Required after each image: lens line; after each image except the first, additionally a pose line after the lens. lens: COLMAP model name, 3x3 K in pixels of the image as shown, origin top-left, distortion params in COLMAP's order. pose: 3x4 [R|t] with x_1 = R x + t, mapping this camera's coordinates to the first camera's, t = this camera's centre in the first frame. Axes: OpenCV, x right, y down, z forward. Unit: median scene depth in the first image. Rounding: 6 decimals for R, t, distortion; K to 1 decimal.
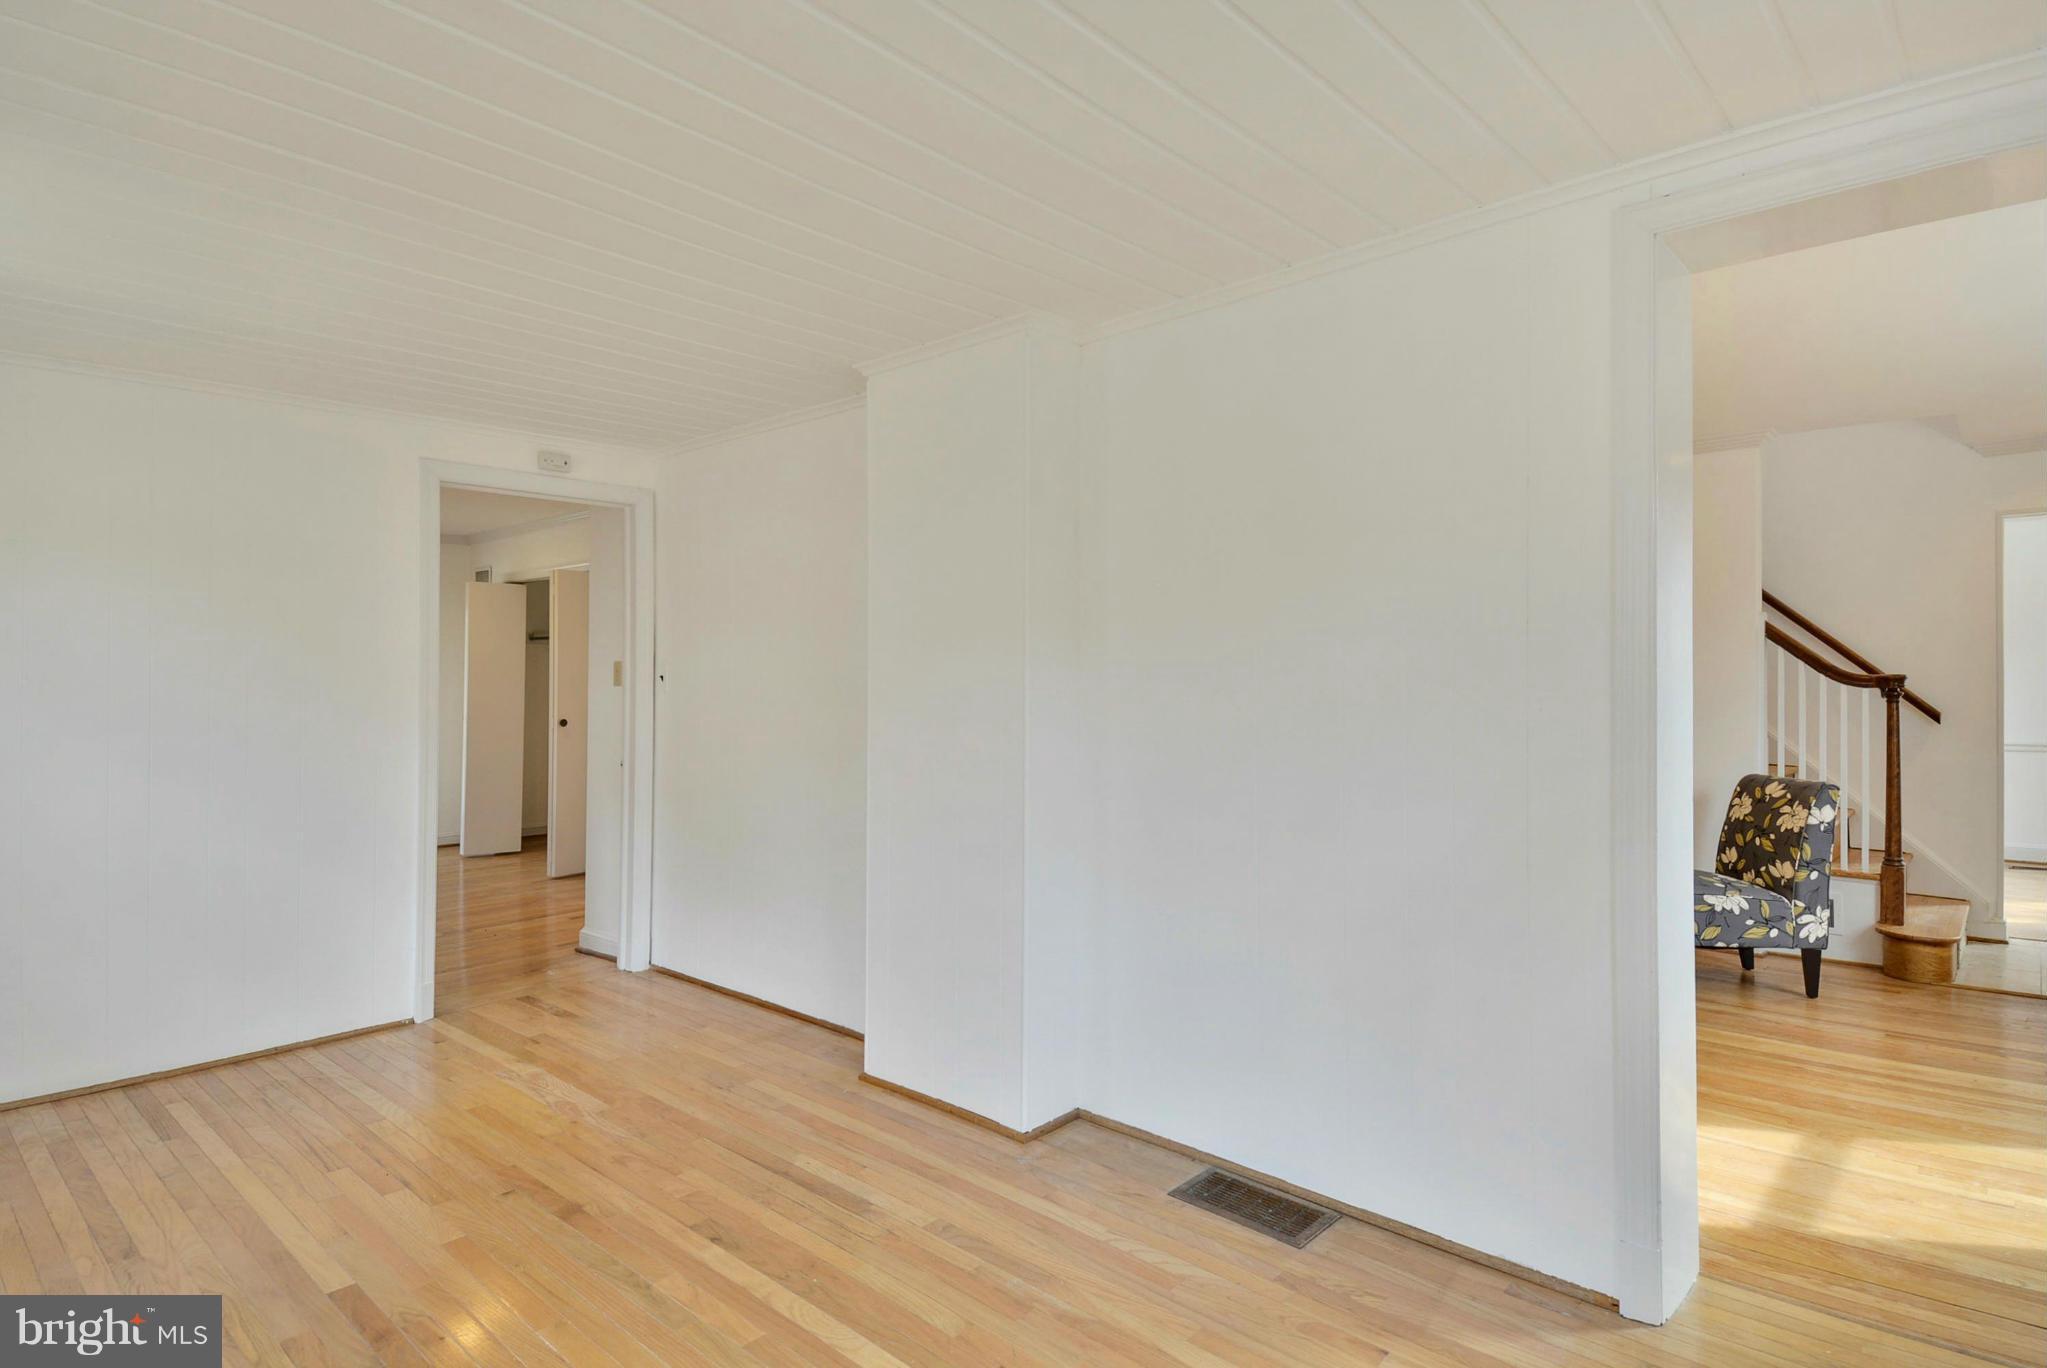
lens RADIAL K [[1063.0, 0, 987.7], [0, 1063.0, 676.7], [0, 0, 1]] dist [0.087287, -0.054786]
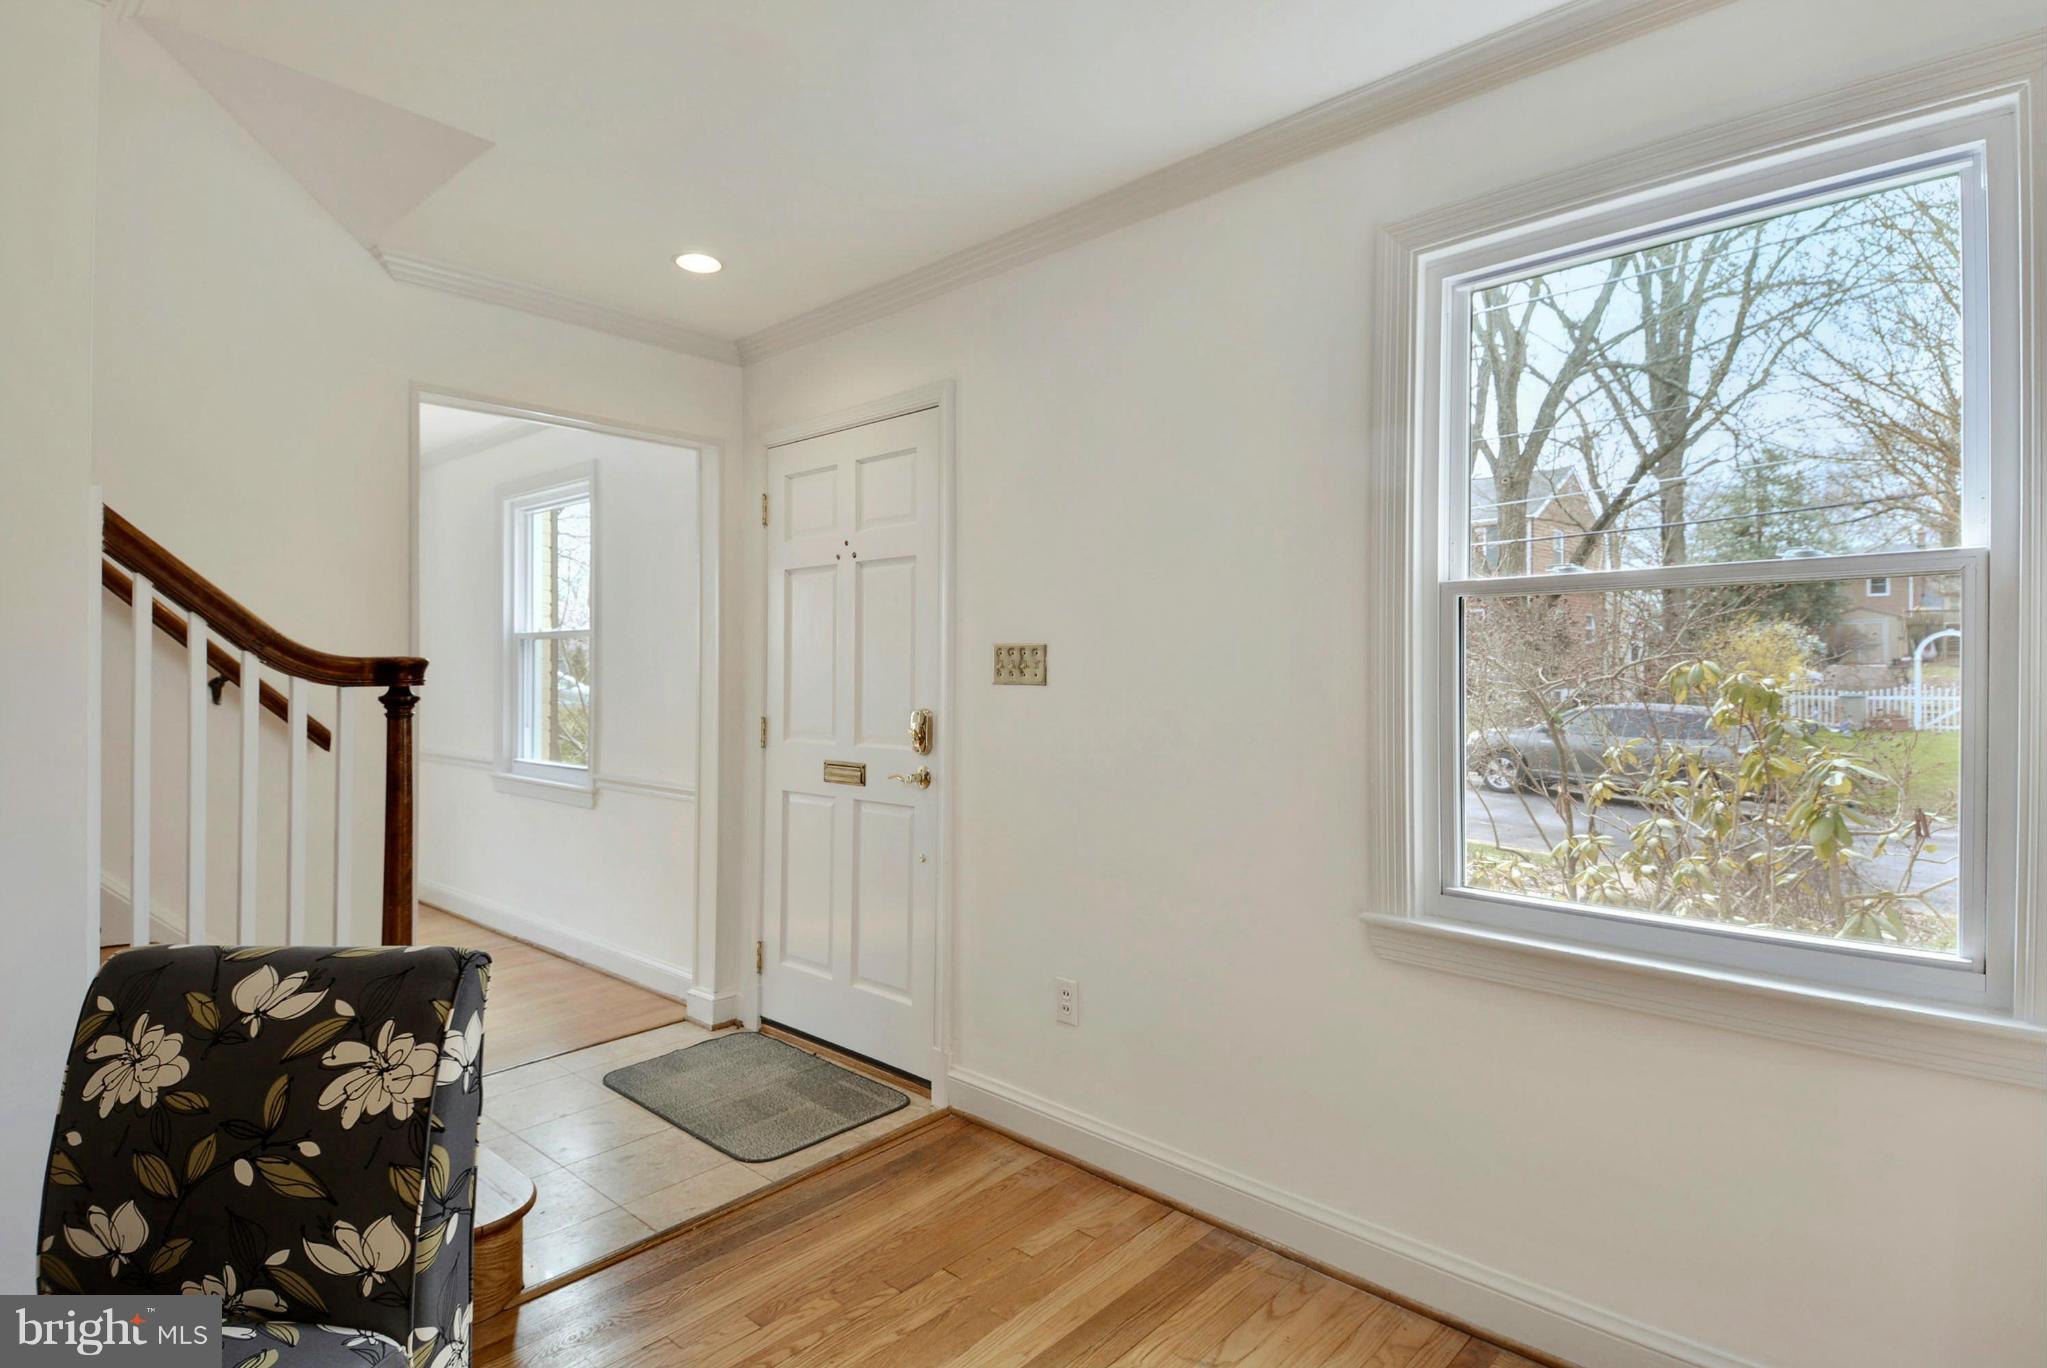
lens RADIAL K [[1042.4, 0, 1023.5], [0, 1042.4, 684.0], [0, 0, 1]] dist [0.093431, -0.071119]
pose [[-0.034118, -0.008371, 0.999383, 0.390069], [-0.010240, 0.999915, 0.008026, 0.003103], [-0.999365, -0.009959, -0.034201, 0.798152]]
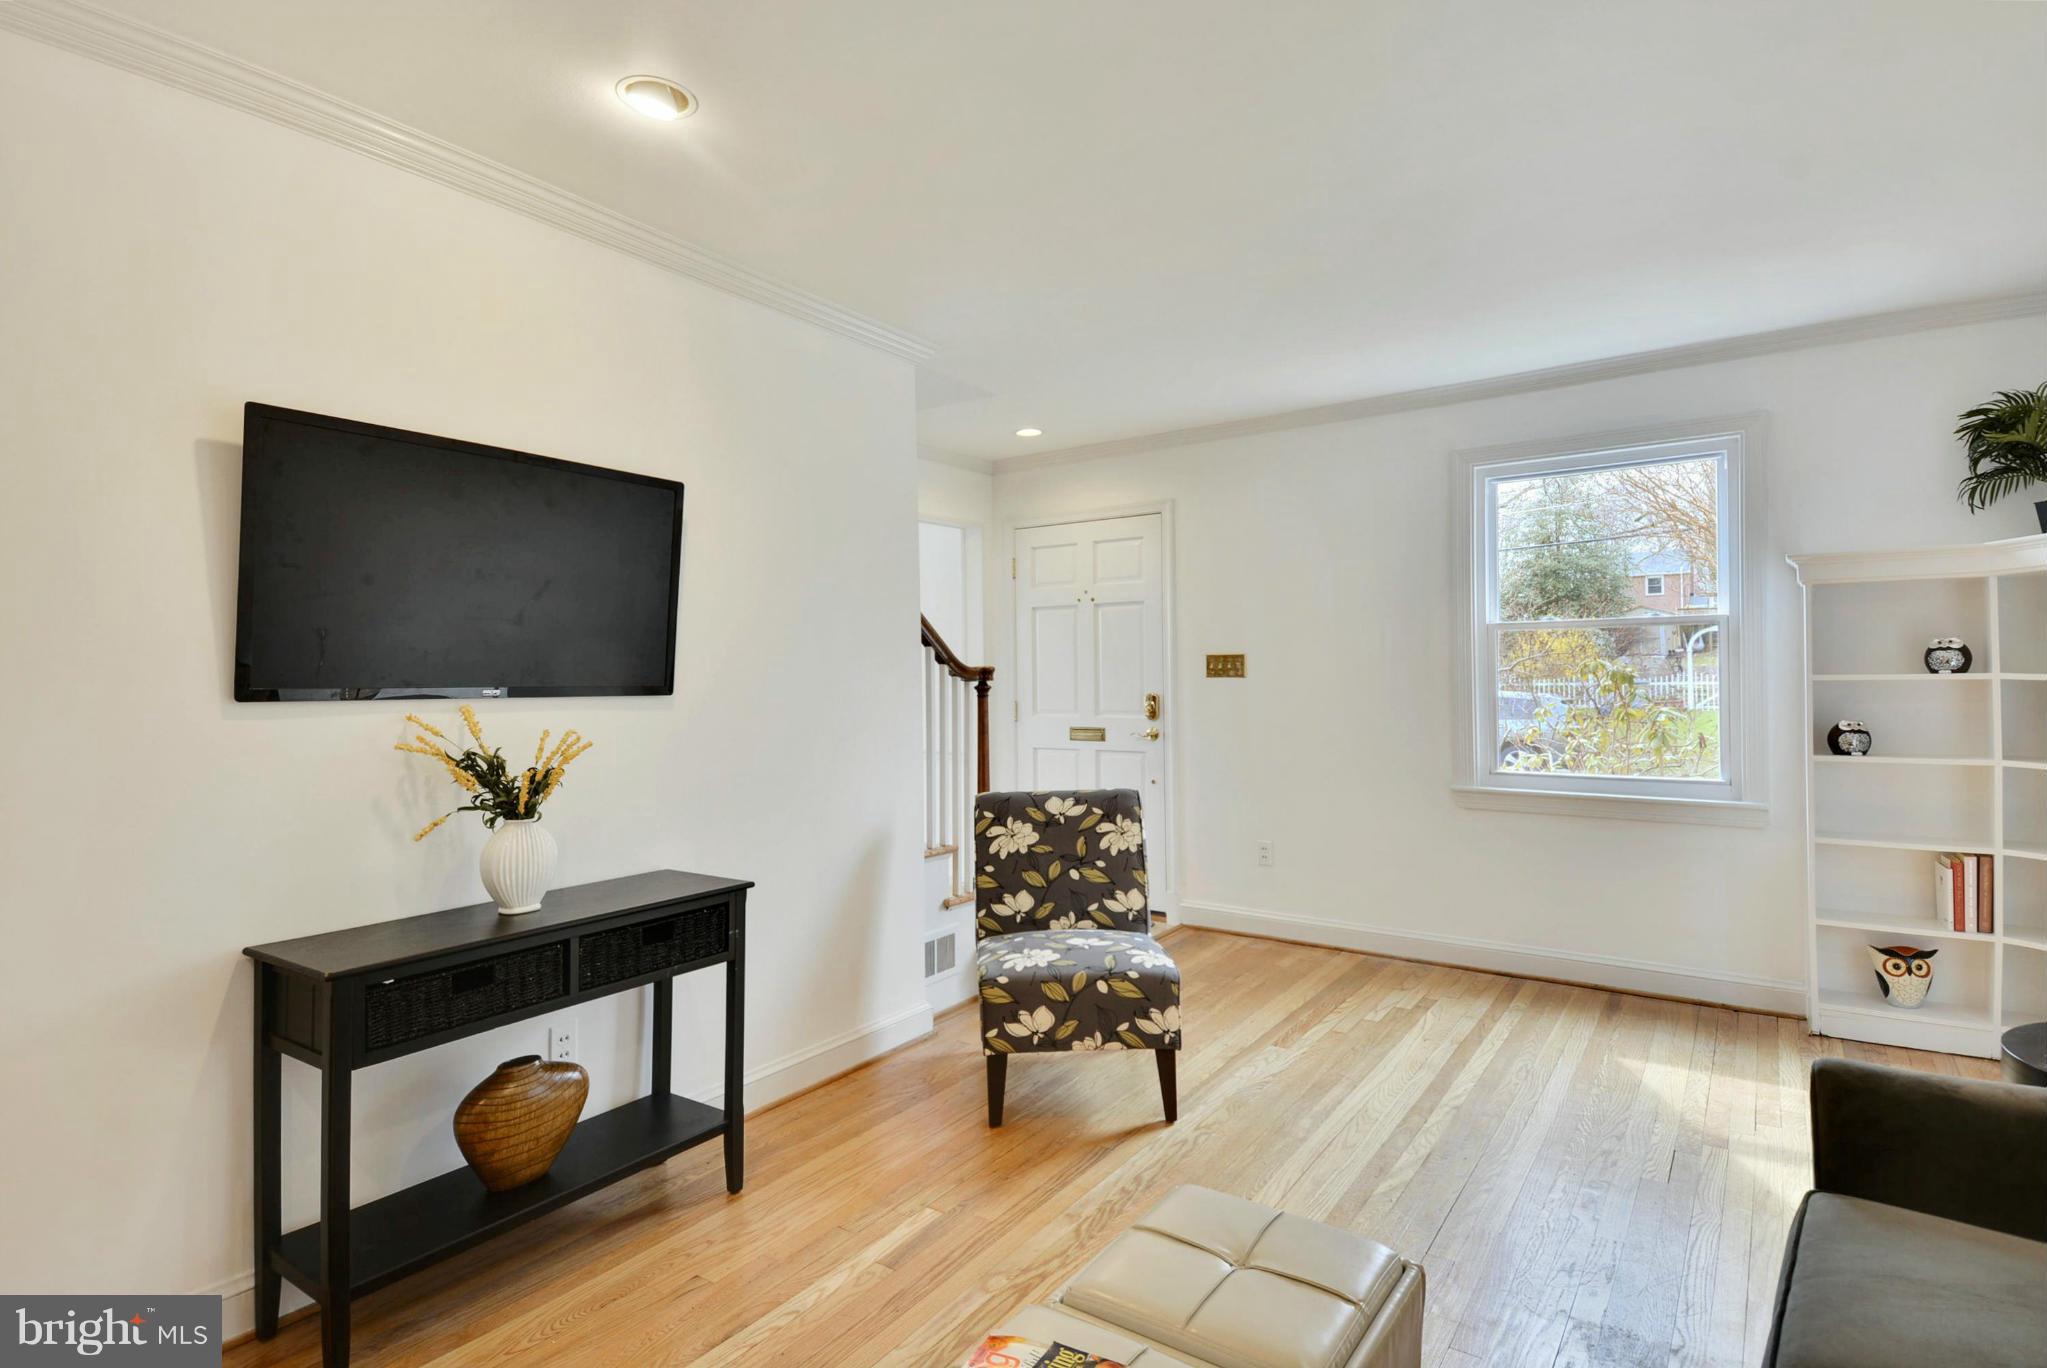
lens RADIAL K [[1063.0, 0, 987.7], [0, 1063.0, 676.7], [0, 0, 1]] dist [0.087287, -0.054786]
pose [[-0.157487, 0.000310, 0.987521, -0.050365], [0.004725, 0.999989, 0.000439, 0.006541], [-0.987510, 0.004735, -0.157487, 1.202628]]
